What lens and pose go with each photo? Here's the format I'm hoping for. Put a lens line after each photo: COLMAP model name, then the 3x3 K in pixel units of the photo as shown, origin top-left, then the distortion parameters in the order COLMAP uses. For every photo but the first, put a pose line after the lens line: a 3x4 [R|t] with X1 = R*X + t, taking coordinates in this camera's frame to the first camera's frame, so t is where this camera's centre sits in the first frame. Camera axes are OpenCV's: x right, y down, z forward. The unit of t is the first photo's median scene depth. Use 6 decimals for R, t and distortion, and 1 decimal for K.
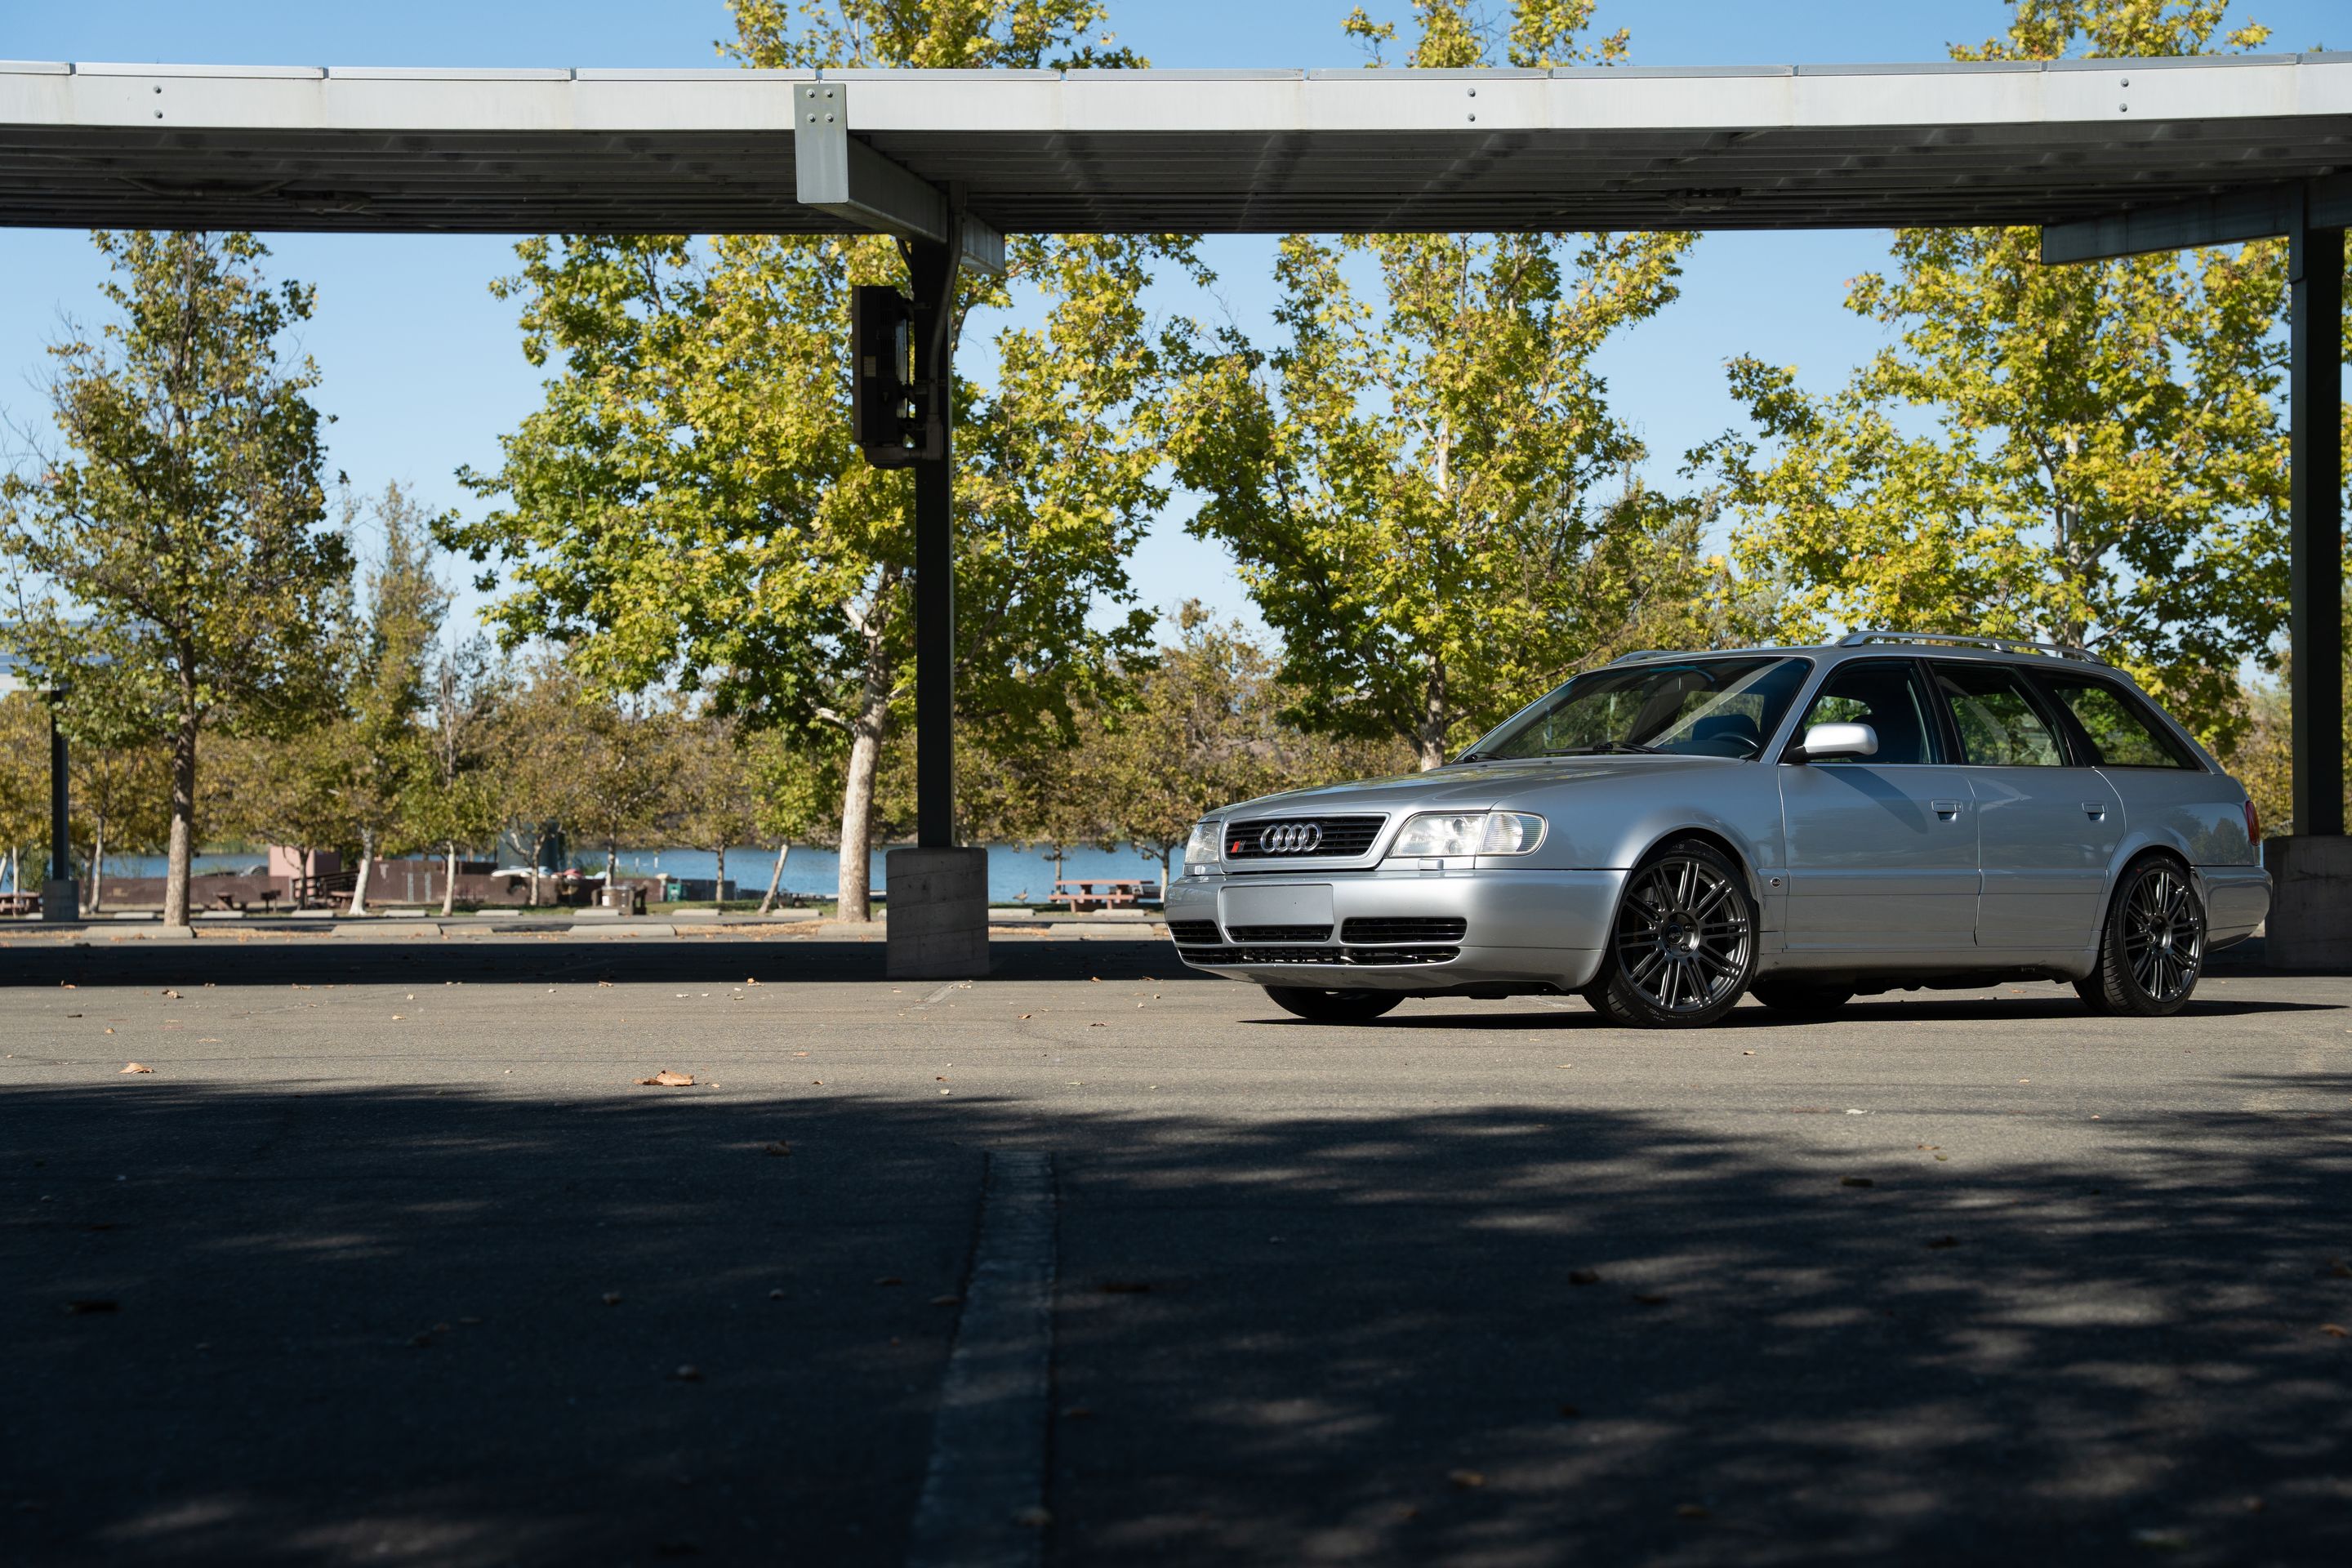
lens RADIAL K [[3348.2, 0, 1182.4], [0, 3348.2, 767.9], [0, 0, 1]] dist [0.071328, 0.431803]
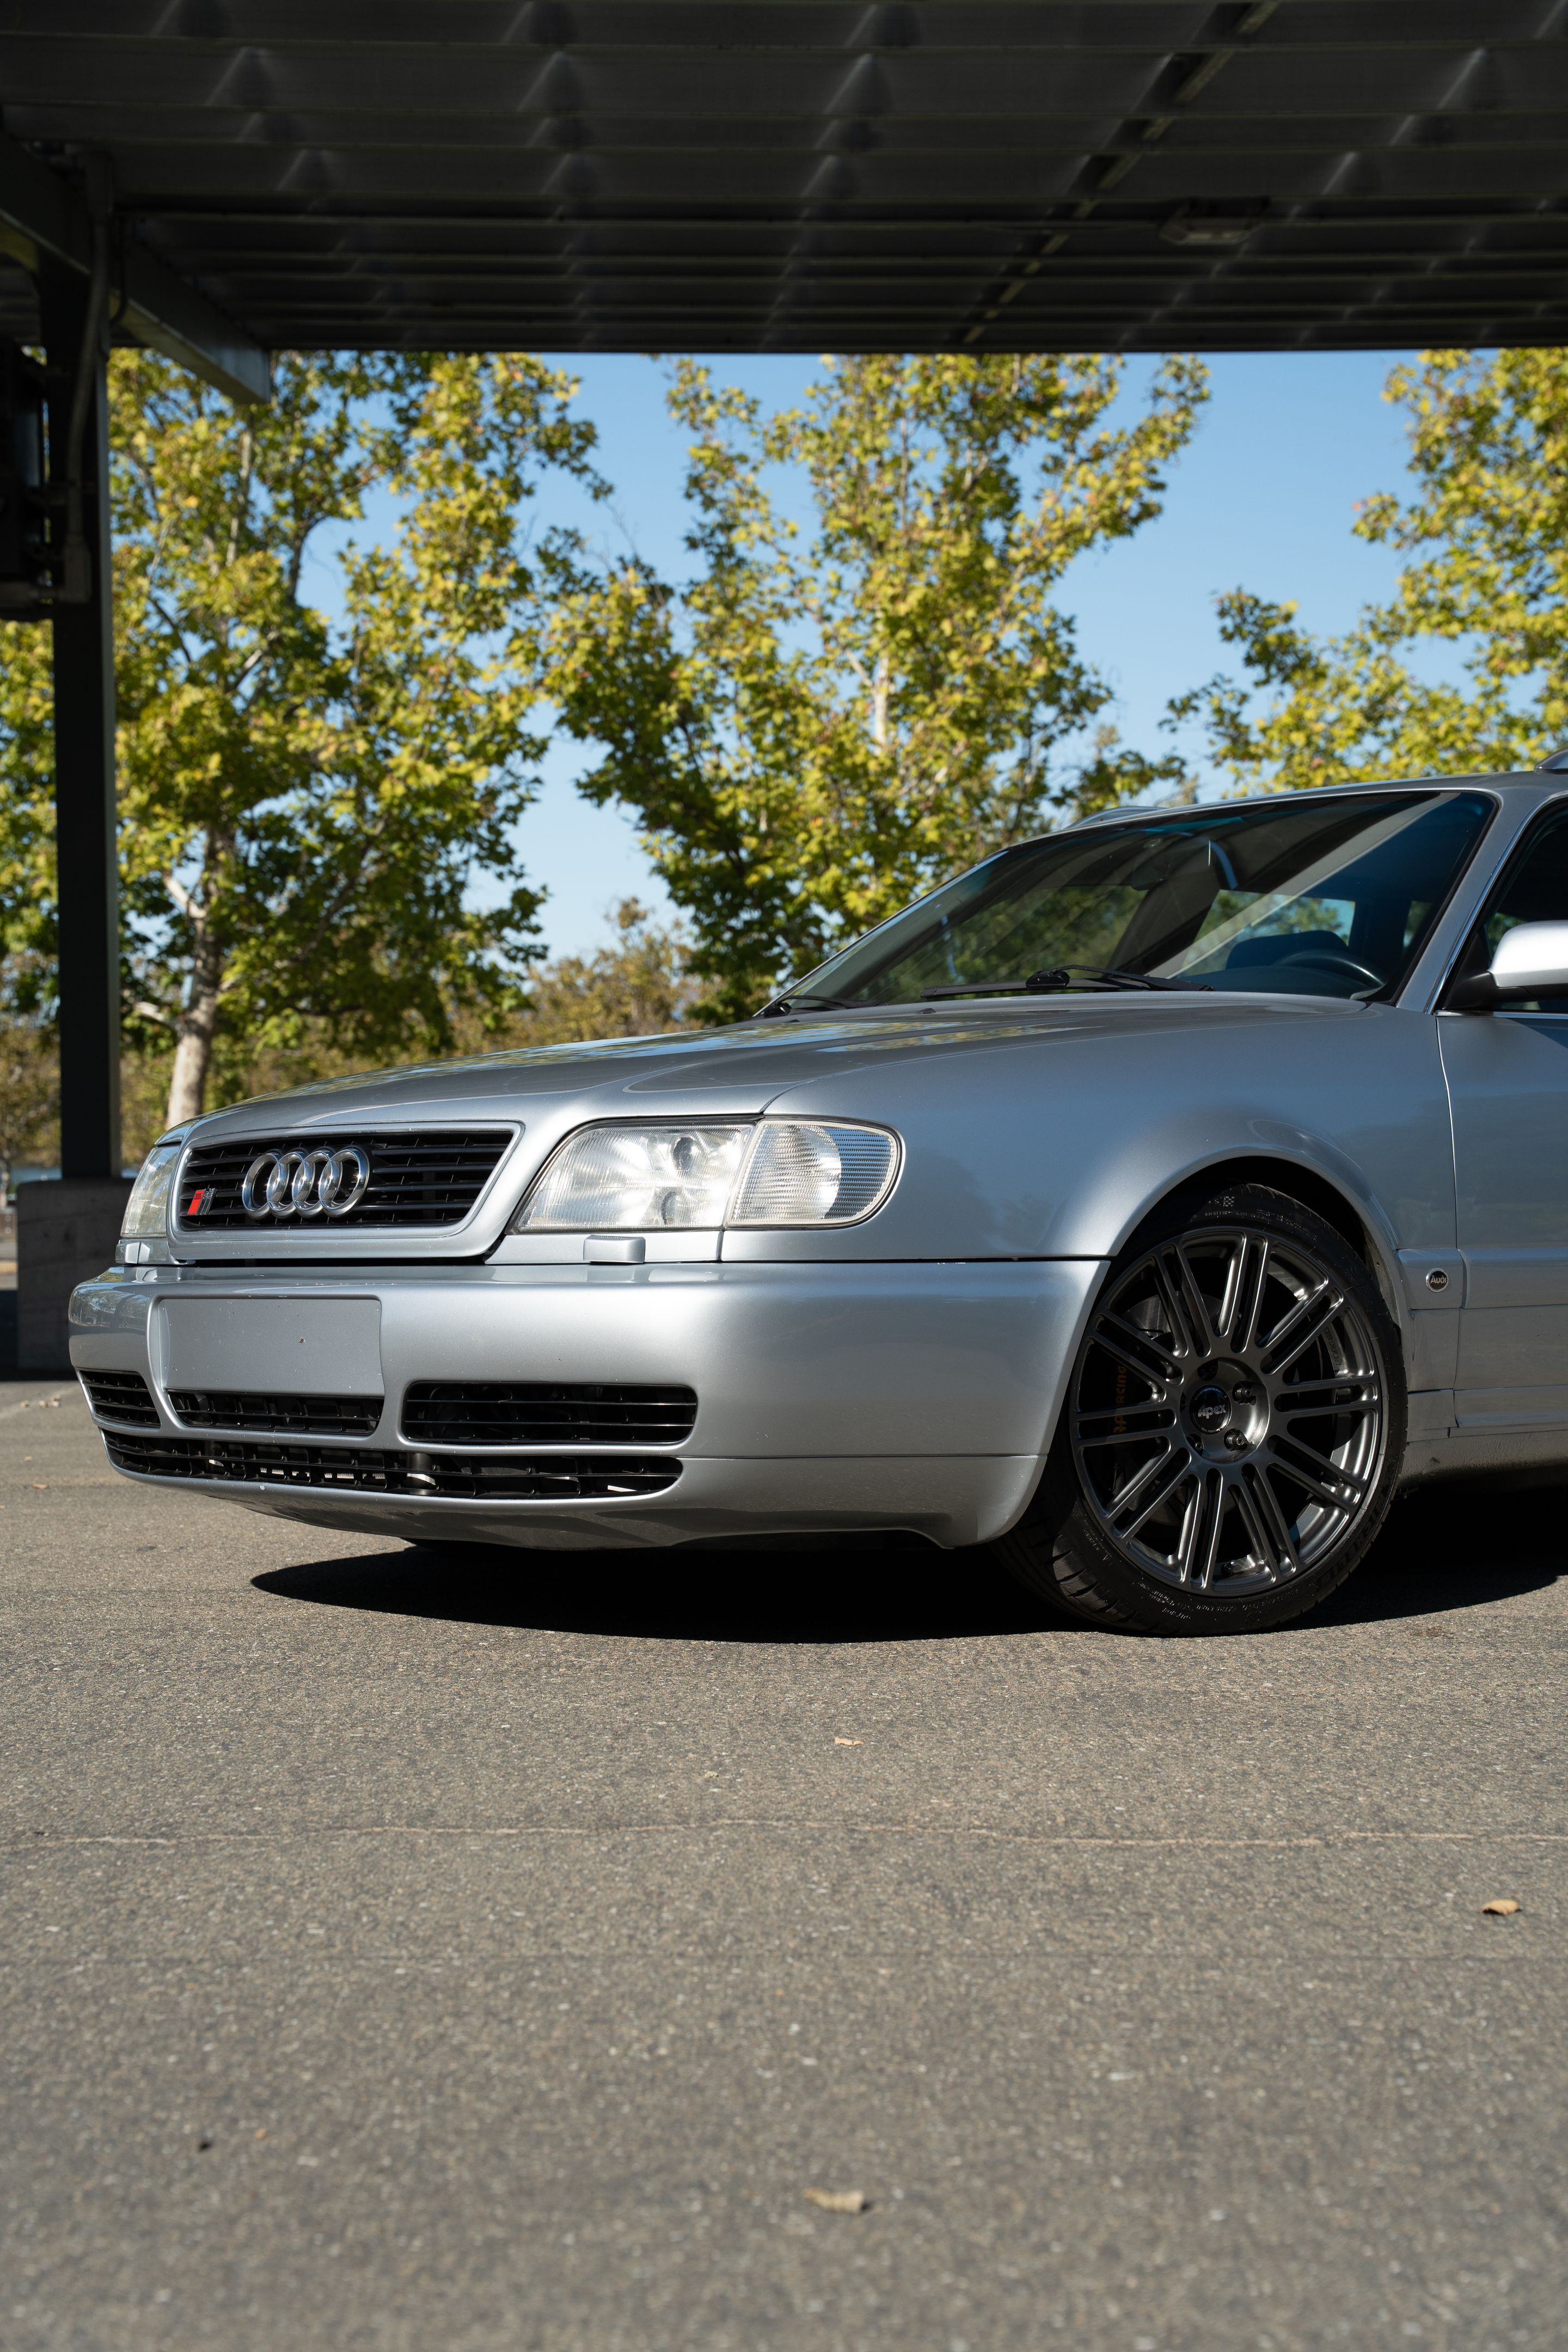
lens RADIAL K [[3348.2, 0, 759.7], [0, 3348.2, 1186.2], [0, 0, 1]] dist [0.071328, 0.431803]
pose [[0.999512, -0.002169, 0.031162, 0.020857], [0.001213, 0.999529, 0.030670, 0.002327], [-0.031214, -0.030617, 0.999044, 0.157711]]
